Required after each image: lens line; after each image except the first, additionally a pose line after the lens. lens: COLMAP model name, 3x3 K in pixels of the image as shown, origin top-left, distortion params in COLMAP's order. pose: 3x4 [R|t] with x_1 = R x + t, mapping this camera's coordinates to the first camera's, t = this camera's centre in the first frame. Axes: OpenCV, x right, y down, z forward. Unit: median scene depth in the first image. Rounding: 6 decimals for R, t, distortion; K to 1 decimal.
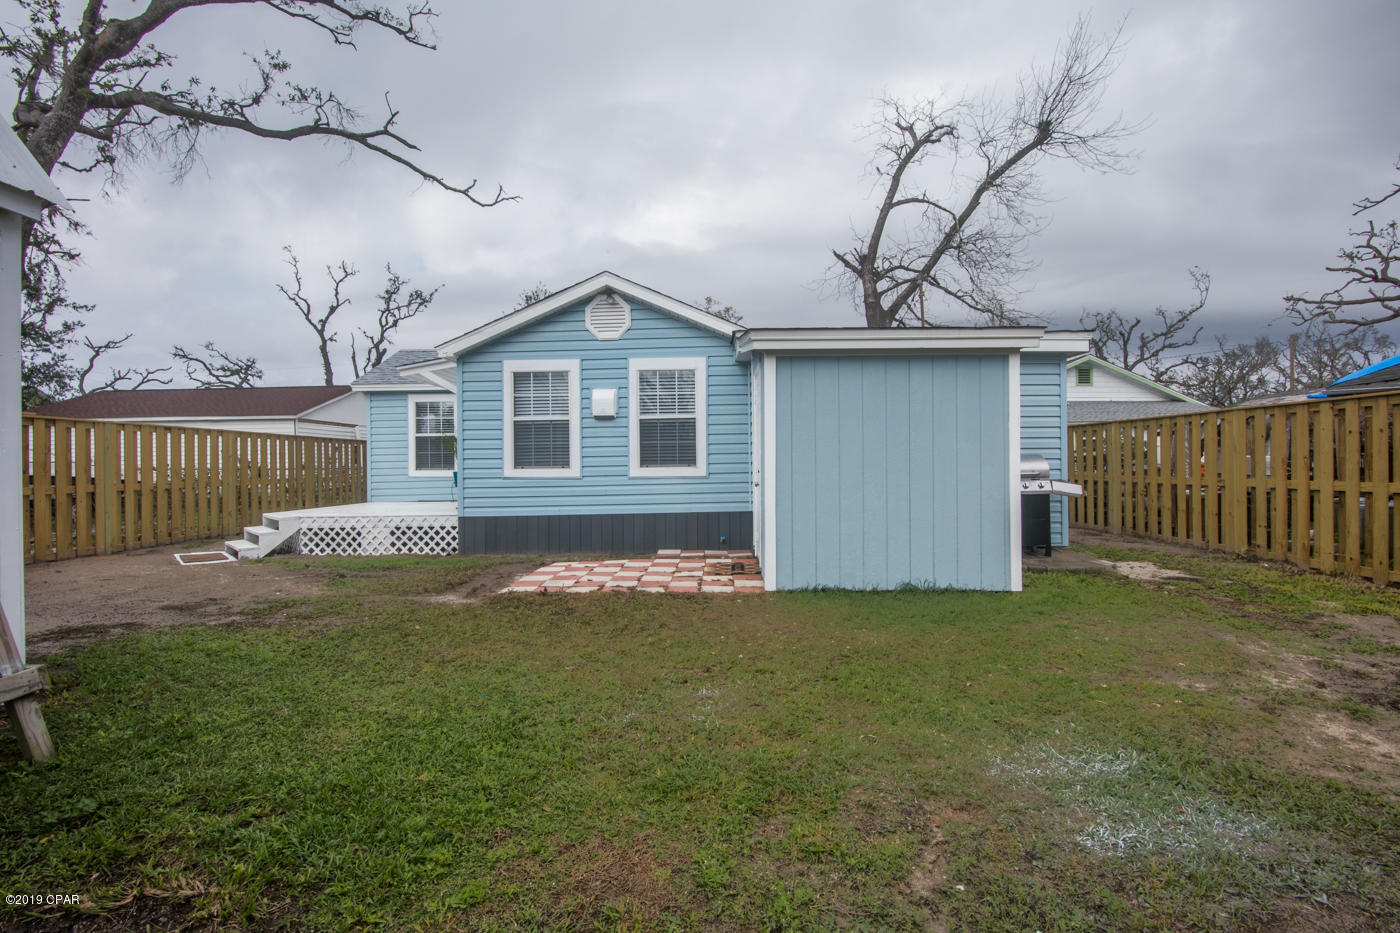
lens RADIAL K [[682.3, 0, 696.3], [0, 682.3, 467.3], [0, 0, 1]] dist [-0.022759, -0.000641]
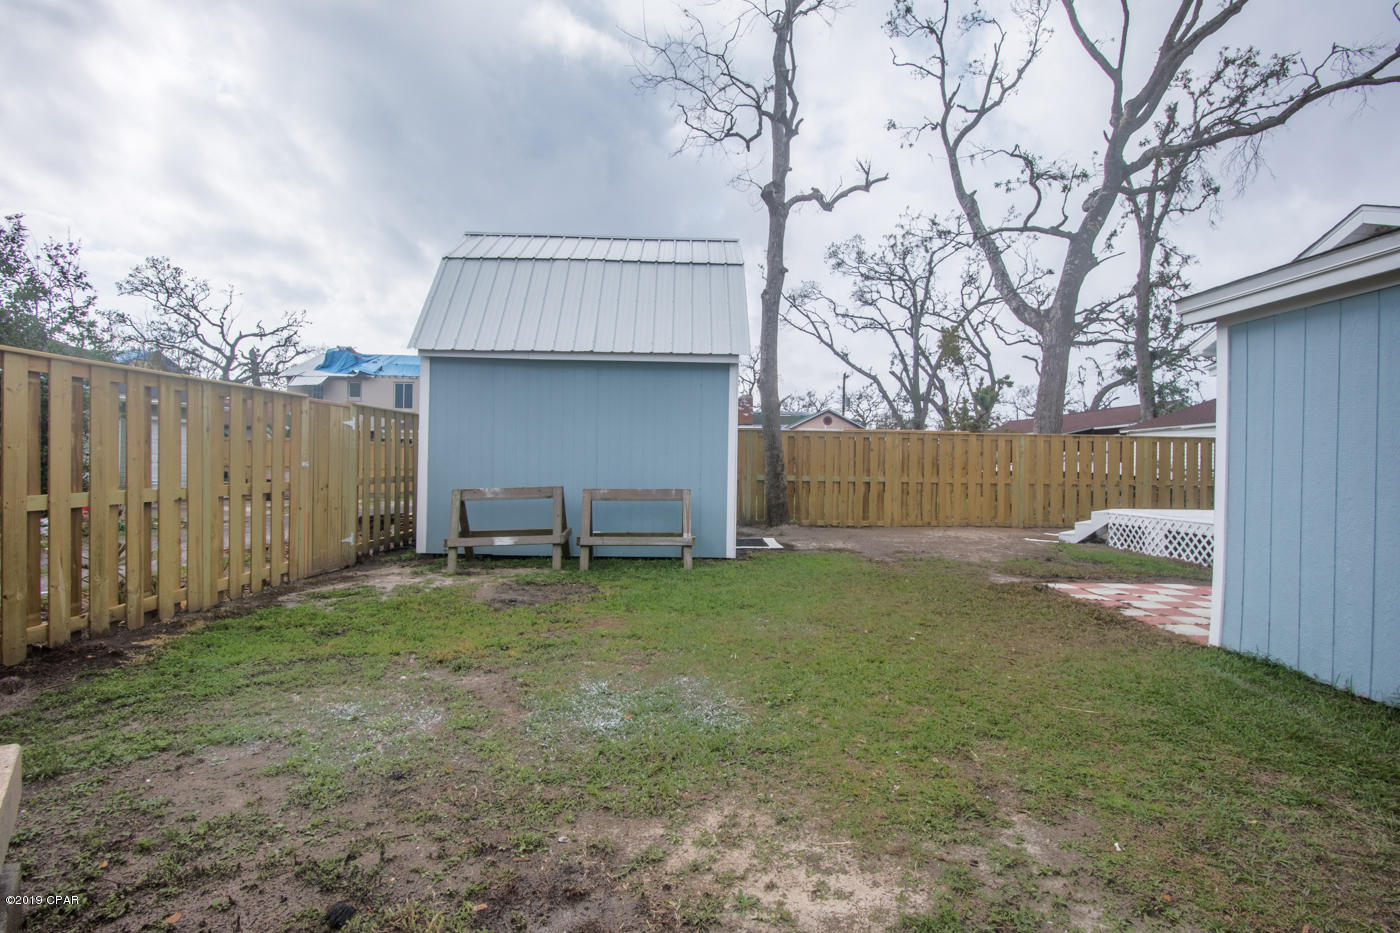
lens RADIAL K [[682.3, 0, 696.3], [0, 682.3, 467.3], [0, 0, 1]] dist [-0.022759, -0.000641]
pose [[0.033086, 0.014760, -0.999343, 0.530911], [-0.015527, 0.999778, 0.014253, -0.009126], [0.999332, 0.015045, 0.033308, 0.265862]]
